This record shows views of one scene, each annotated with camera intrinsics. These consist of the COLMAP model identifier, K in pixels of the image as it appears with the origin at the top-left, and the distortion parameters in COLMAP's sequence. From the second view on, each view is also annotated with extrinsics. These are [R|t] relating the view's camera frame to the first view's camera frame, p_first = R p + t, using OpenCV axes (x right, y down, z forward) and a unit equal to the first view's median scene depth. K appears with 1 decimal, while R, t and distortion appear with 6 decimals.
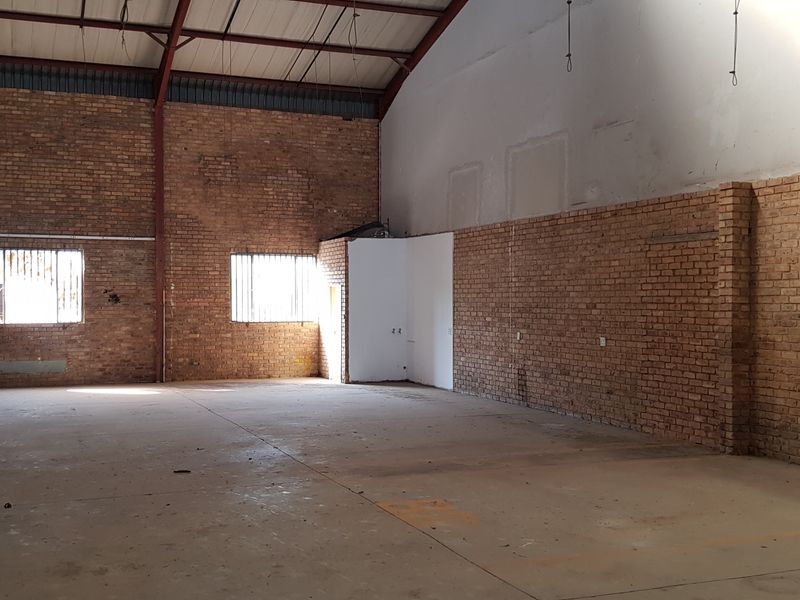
lens RADIAL K [[978.8, 0, 400.6], [0, 978.8, 300.7], [0, 0, 1]] dist [0.079408, 0.000000]
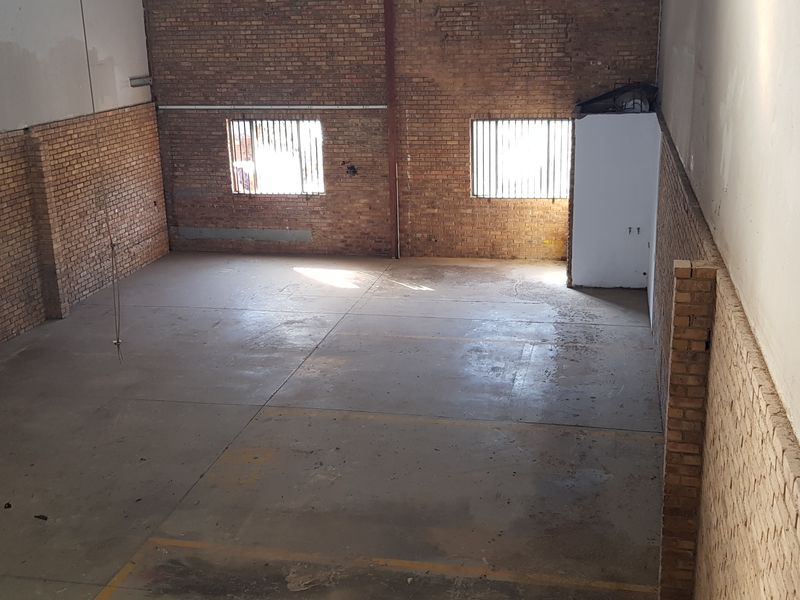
lens RADIAL K [[978.8, 0, 399.7], [0, 978.8, 299.3], [0, 0, 1]] dist [0.079408, 0.000000]
pose [[0.828788, 0.136760, -0.542594, 0.285575], [0.027916, 0.958361, 0.284193, -0.151408], [0.558866, -0.250683, 0.790460, 0.228826]]
